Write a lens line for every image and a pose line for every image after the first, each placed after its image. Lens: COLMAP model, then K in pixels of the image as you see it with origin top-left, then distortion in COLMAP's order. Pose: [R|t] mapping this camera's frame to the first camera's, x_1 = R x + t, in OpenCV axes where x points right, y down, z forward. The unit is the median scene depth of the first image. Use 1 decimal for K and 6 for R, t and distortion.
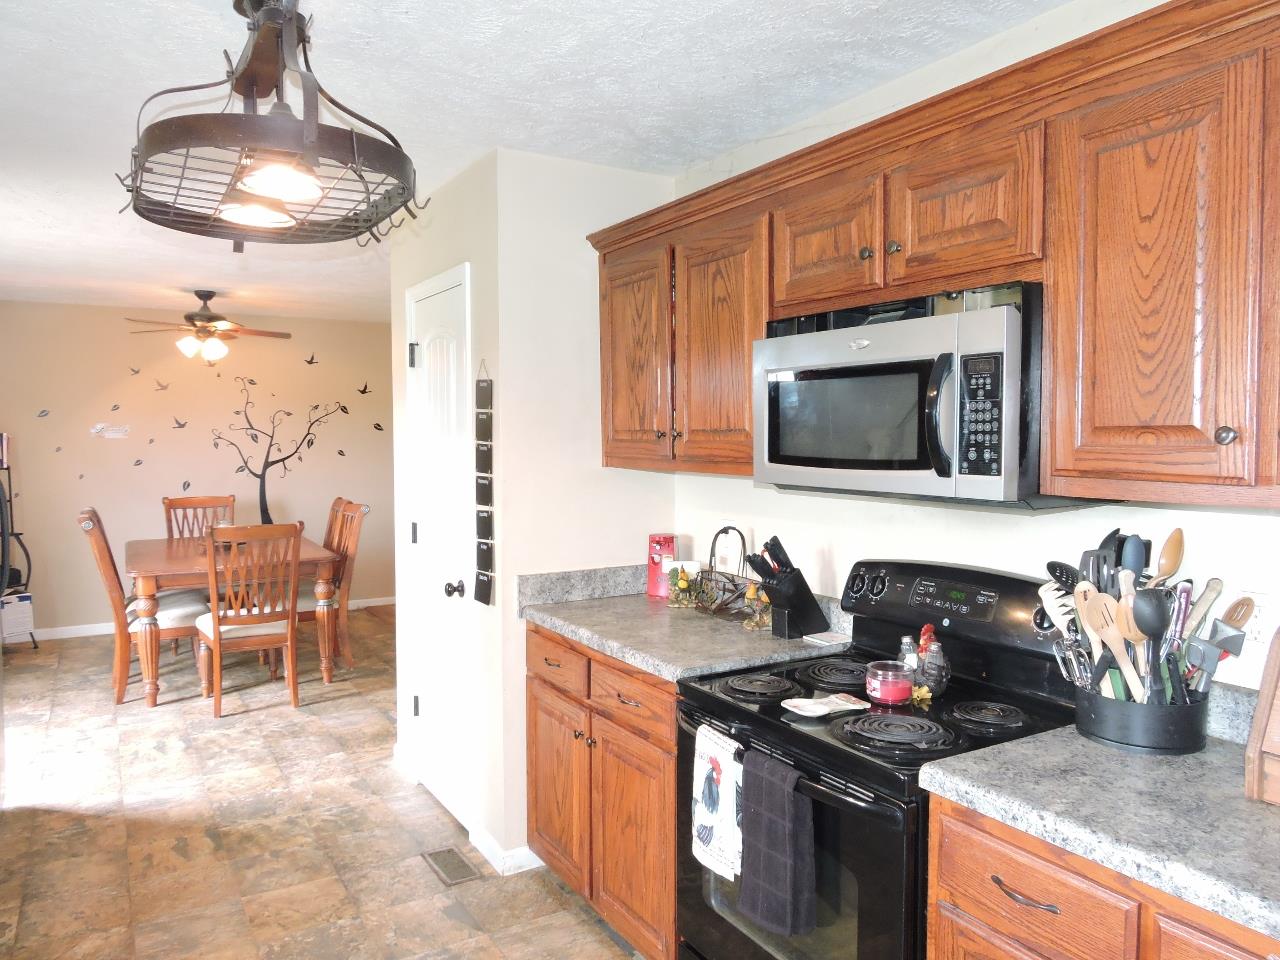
lens RADIAL K [[915.8, 0, 641.5], [0, 915.8, 484.0], [0, 0, 1]] dist [-0.000350, 0.002479]
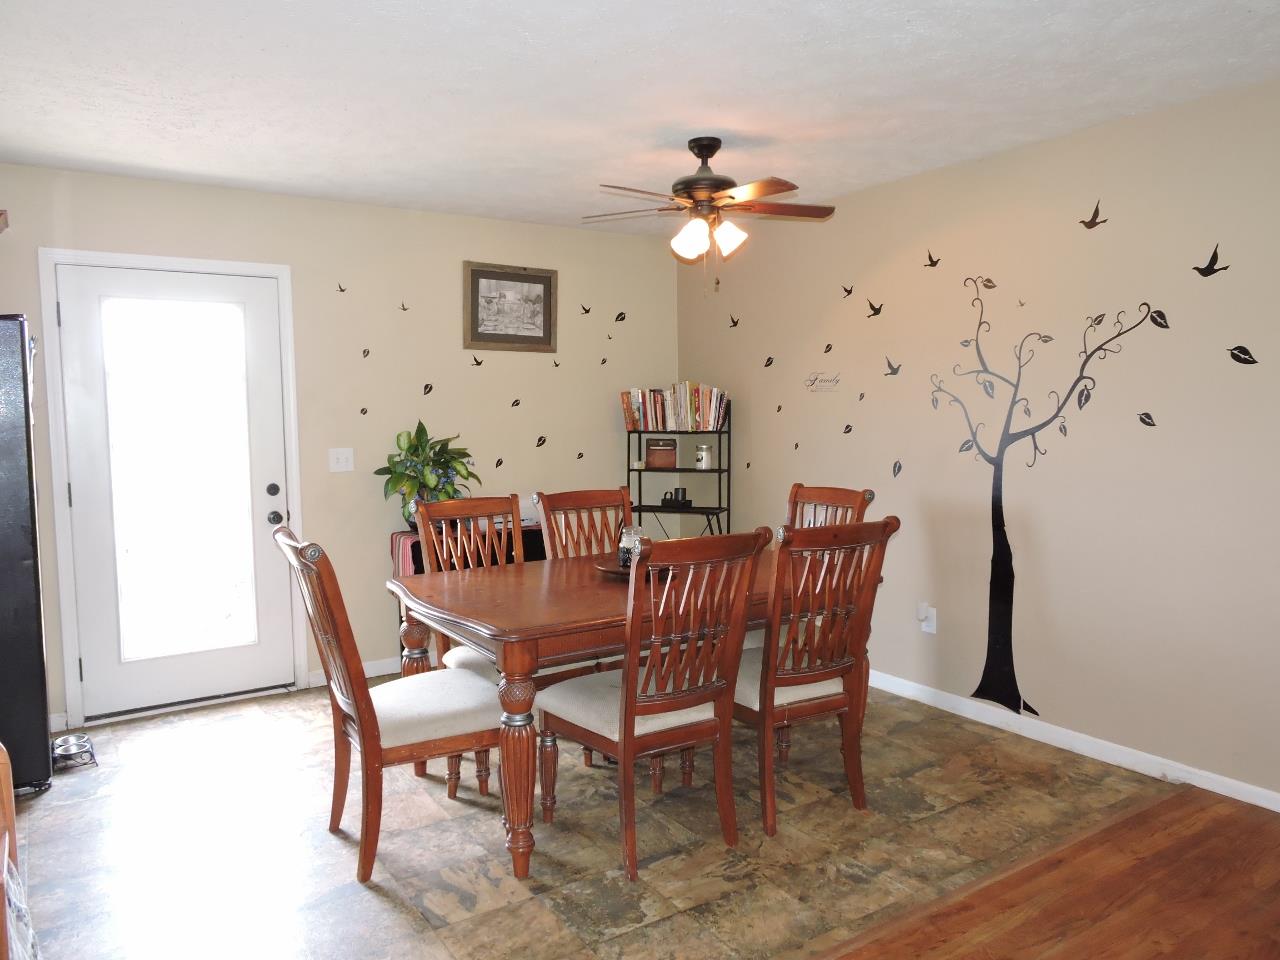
lens RADIAL K [[915.8, 0, 641.1], [0, 915.8, 479.1], [0, 0, 1]] dist [-0.000350, 0.002479]
pose [[0.046098, 0.078892, -0.995817, 0.201354], [-0.043581, 0.996086, 0.076896, -0.056931], [0.997986, 0.039854, 0.049356, 1.470056]]
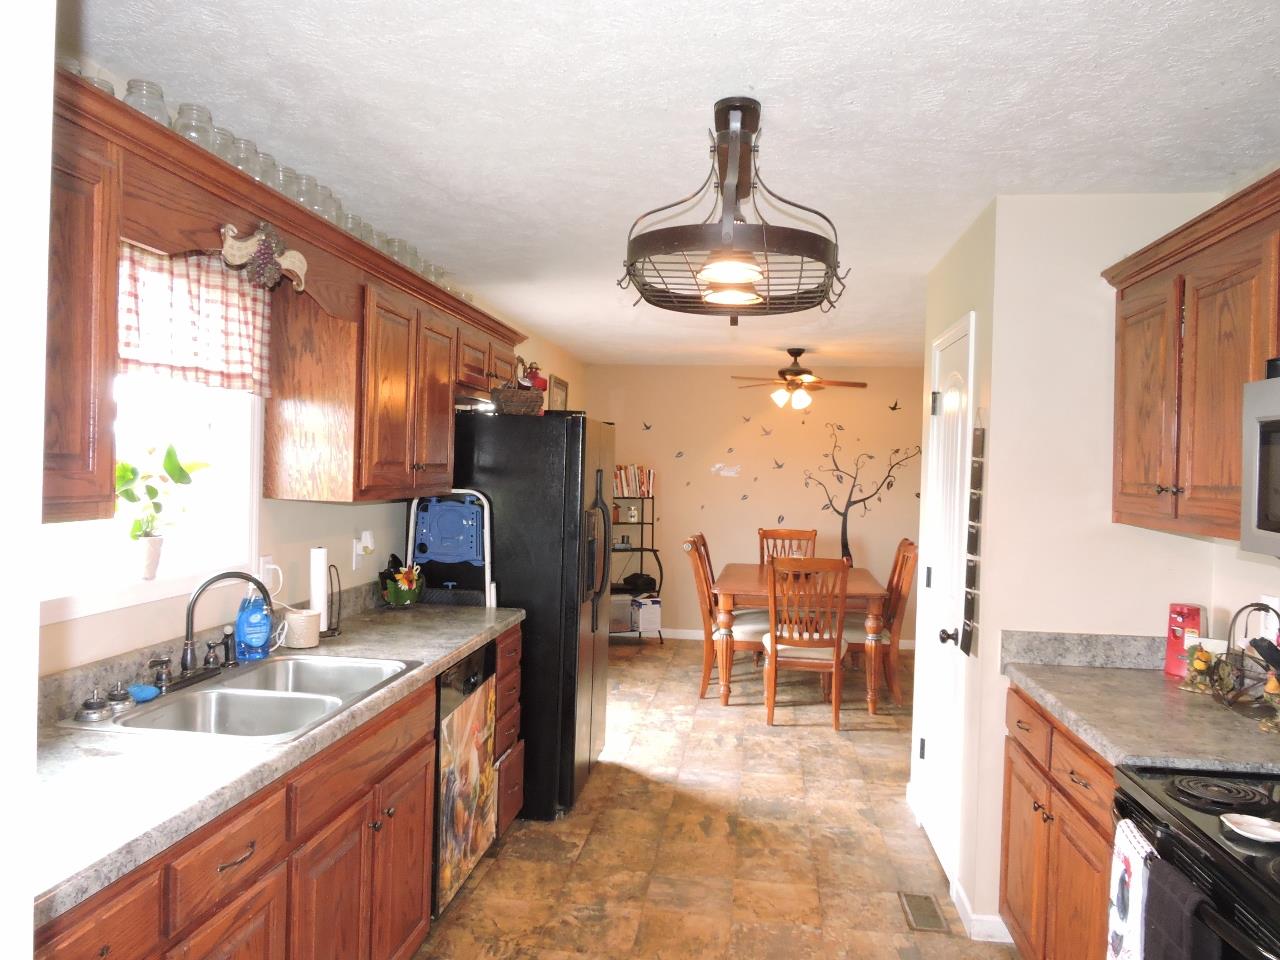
lens RADIAL K [[915.8, 0, 643.5], [0, 915.8, 484.1], [0, 0, 1]] dist [-0.000350, 0.002479]
pose [[0.785932, 0.030813, -0.617545, 0.128128], [-0.058735, 0.997962, -0.024955, -0.005879], [0.615518, 0.055884, 0.786139, -0.000894]]
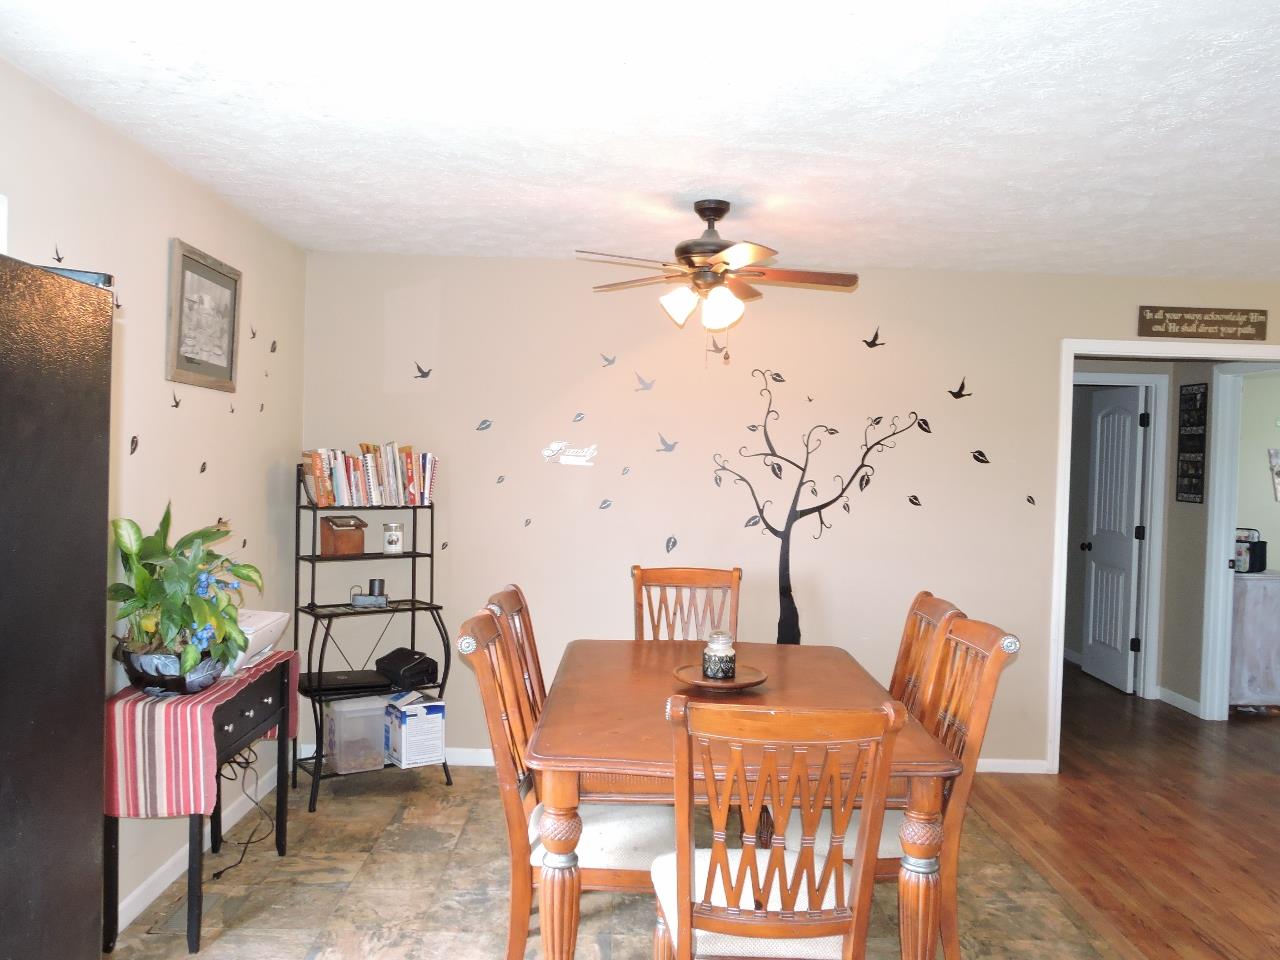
lens RADIAL K [[1012.5, 0, 643.7], [0, 1012.5, 482.3], [0, 0, 1]] dist [0.002341, -0.002047]
pose [[0.869427, 0.037800, -0.492614, -0.324441], [-0.054484, 0.998323, -0.019555, -0.046922], [0.491048, 0.043841, 0.870028, 0.720608]]
